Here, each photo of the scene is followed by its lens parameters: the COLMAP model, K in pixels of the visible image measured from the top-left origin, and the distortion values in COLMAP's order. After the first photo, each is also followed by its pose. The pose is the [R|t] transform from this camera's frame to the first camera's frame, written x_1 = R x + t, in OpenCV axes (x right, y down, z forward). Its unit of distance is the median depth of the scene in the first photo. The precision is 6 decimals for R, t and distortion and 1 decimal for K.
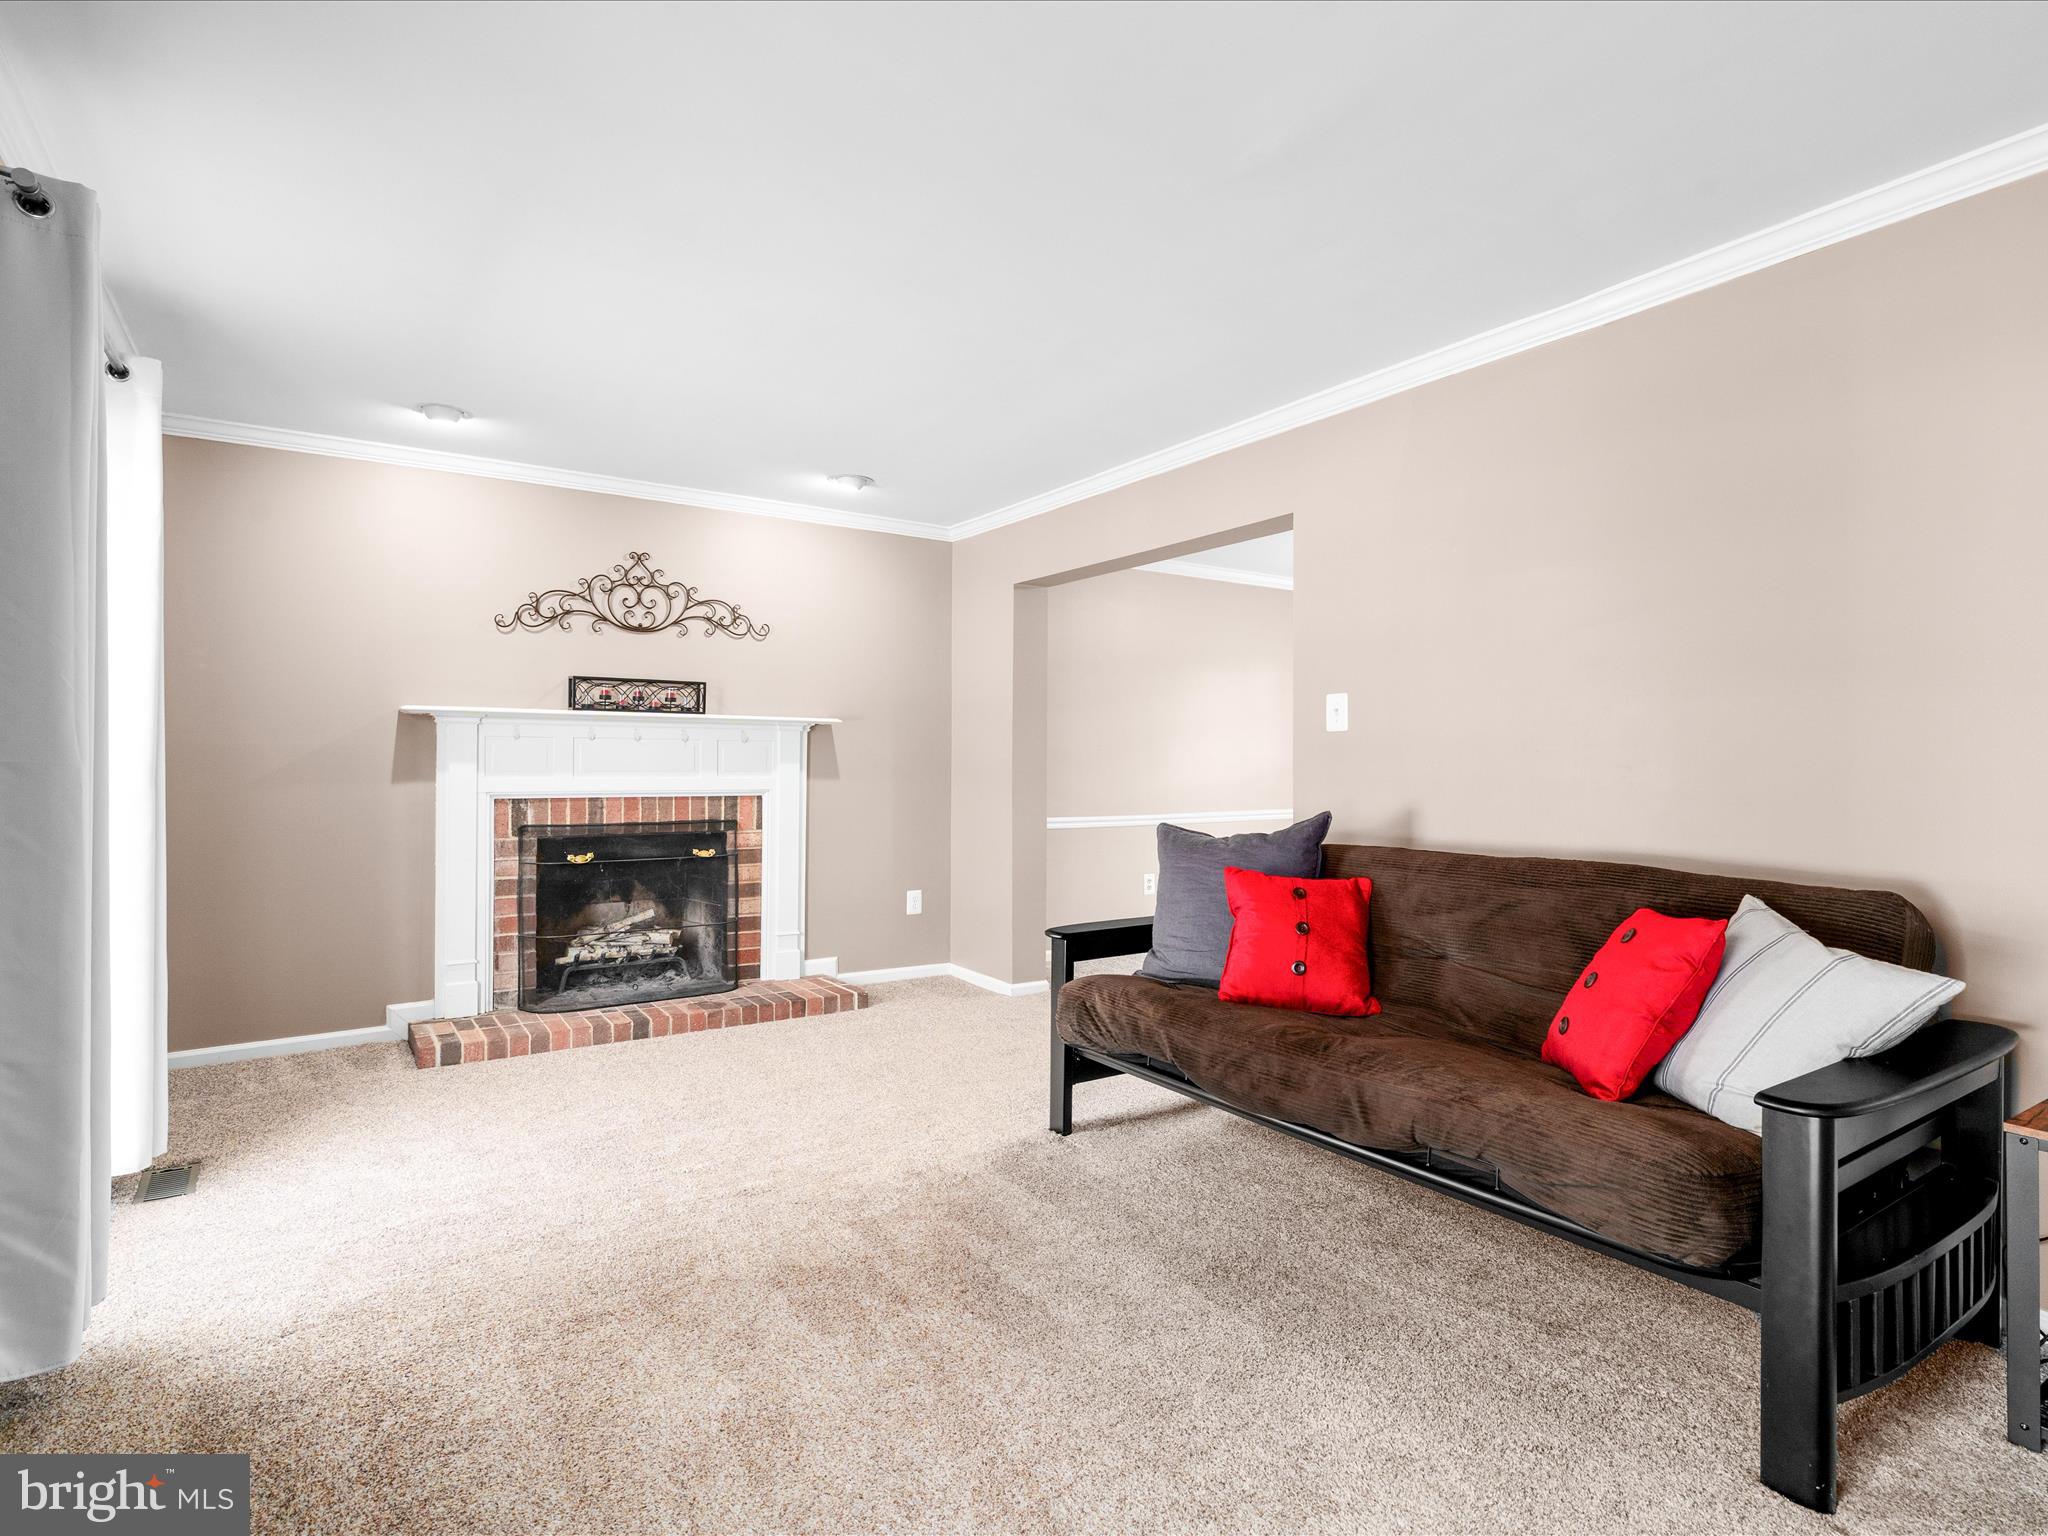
lens RADIAL K [[1050.5, 0, 1012.0], [0, 1050.5, 754.2], [0, 0, 1]] dist [-0.009846, 0.005393]
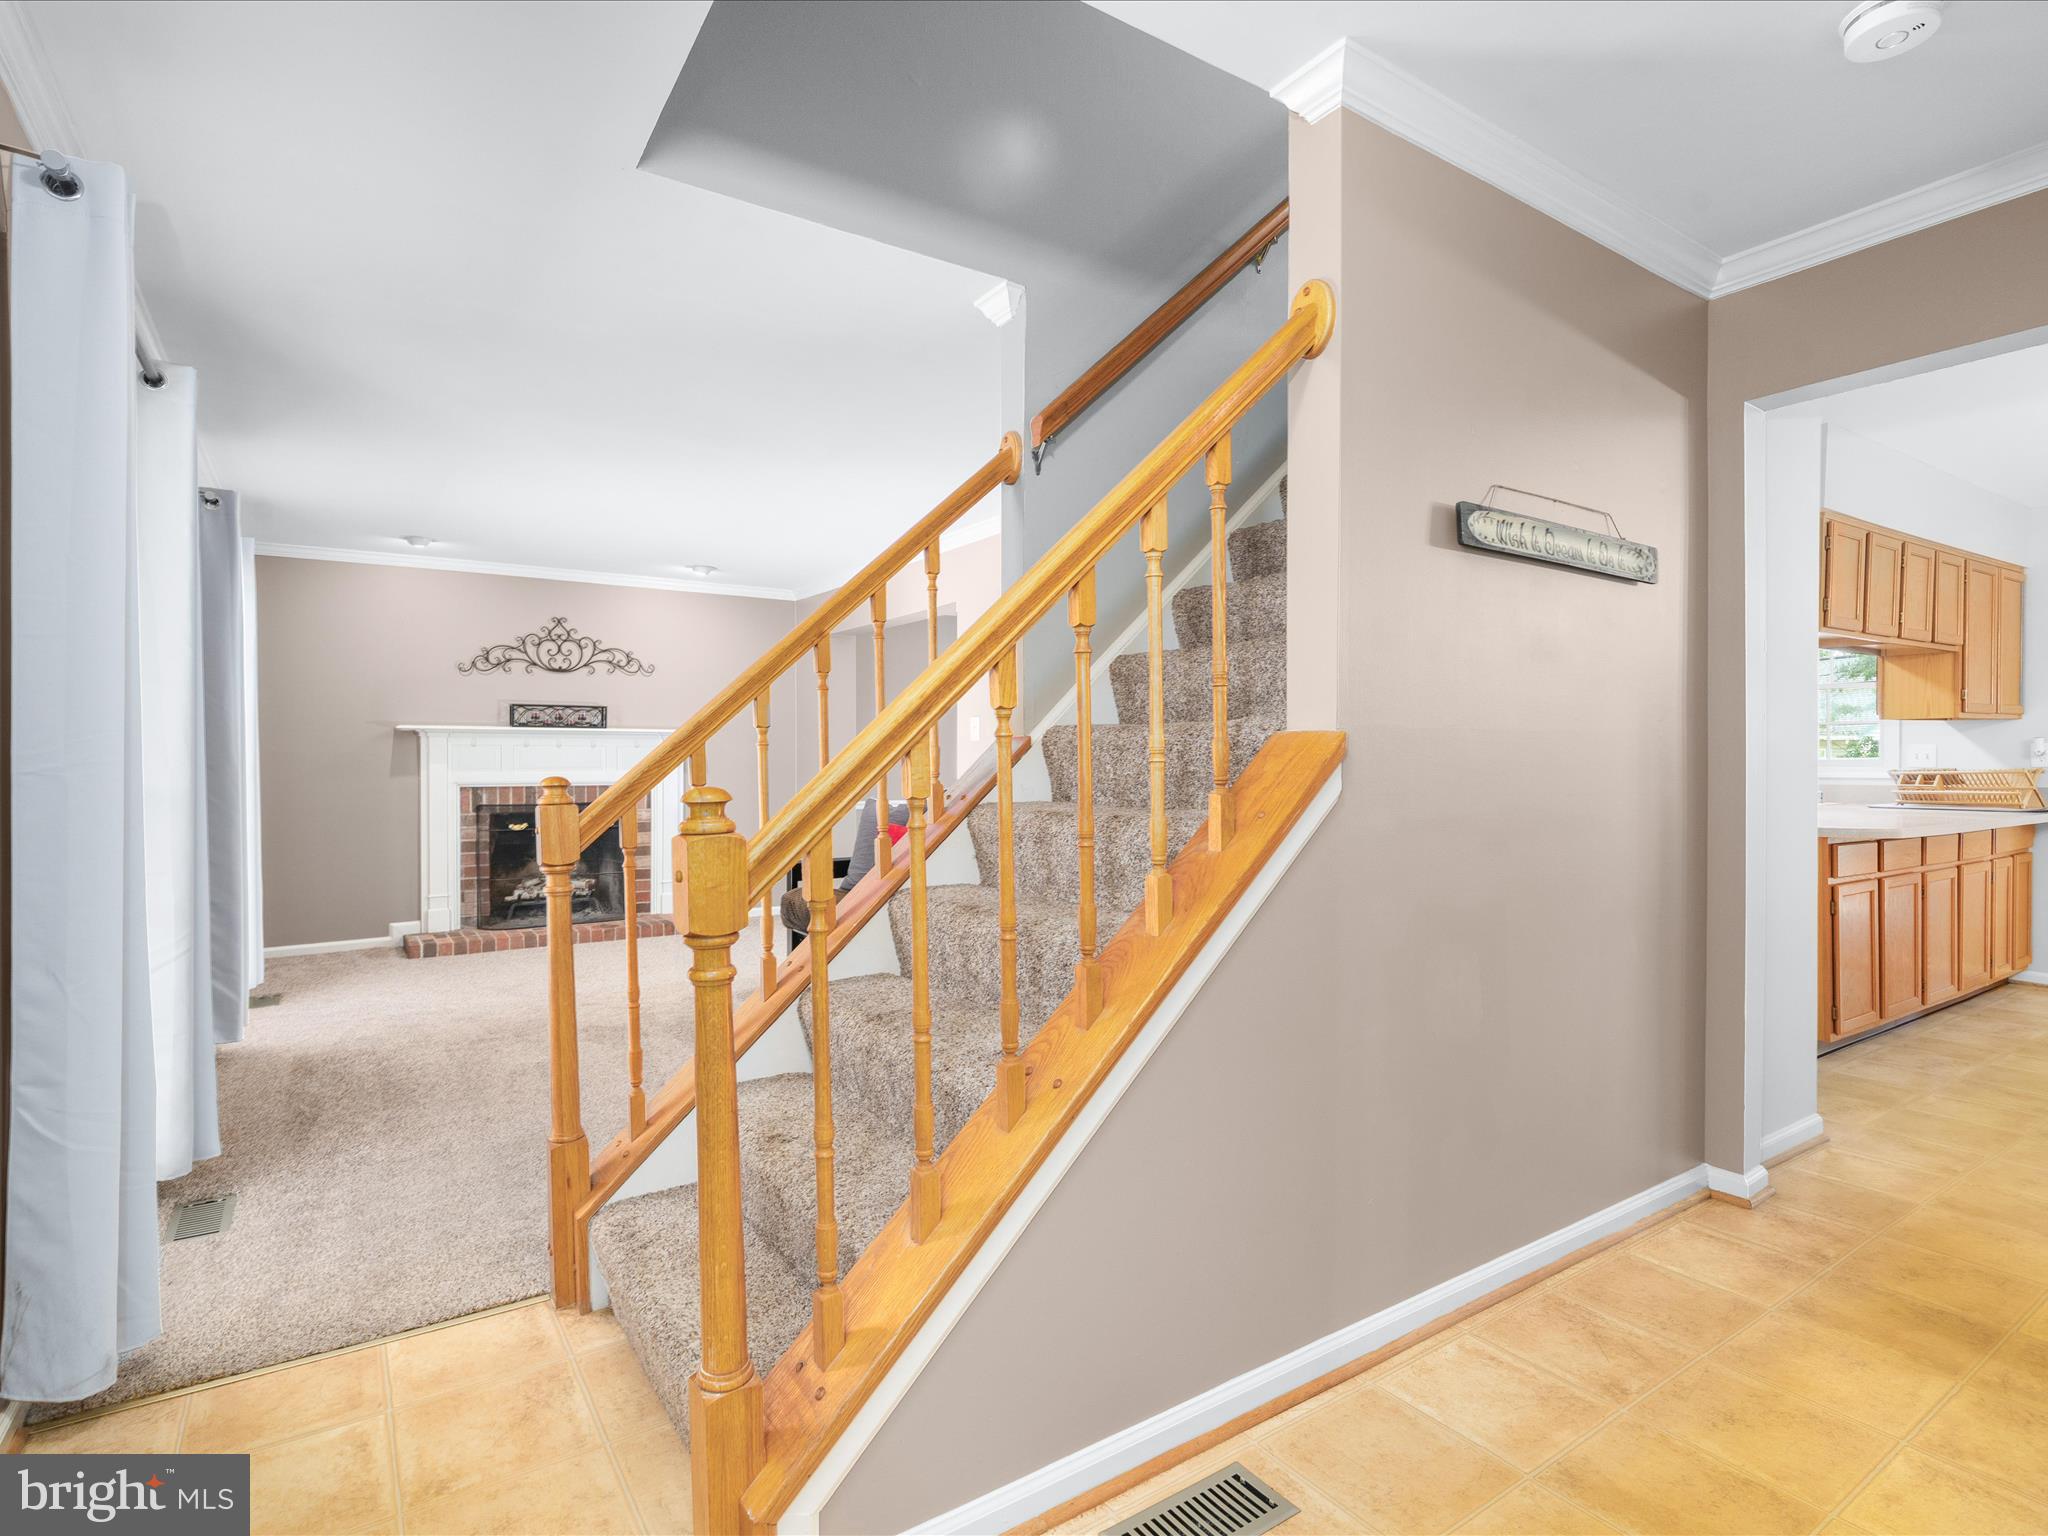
lens RADIAL K [[1050.5, 0, 1010.7], [0, 1050.5, 771.0], [0, 0, 1]] dist [-0.009846, 0.005393]
pose [[0.999810, -0.009561, -0.017012, 0.301312], [0.009739, 0.999898, 0.010418, 0.011477], [0.016911, -0.010582, 0.999801, -0.455245]]
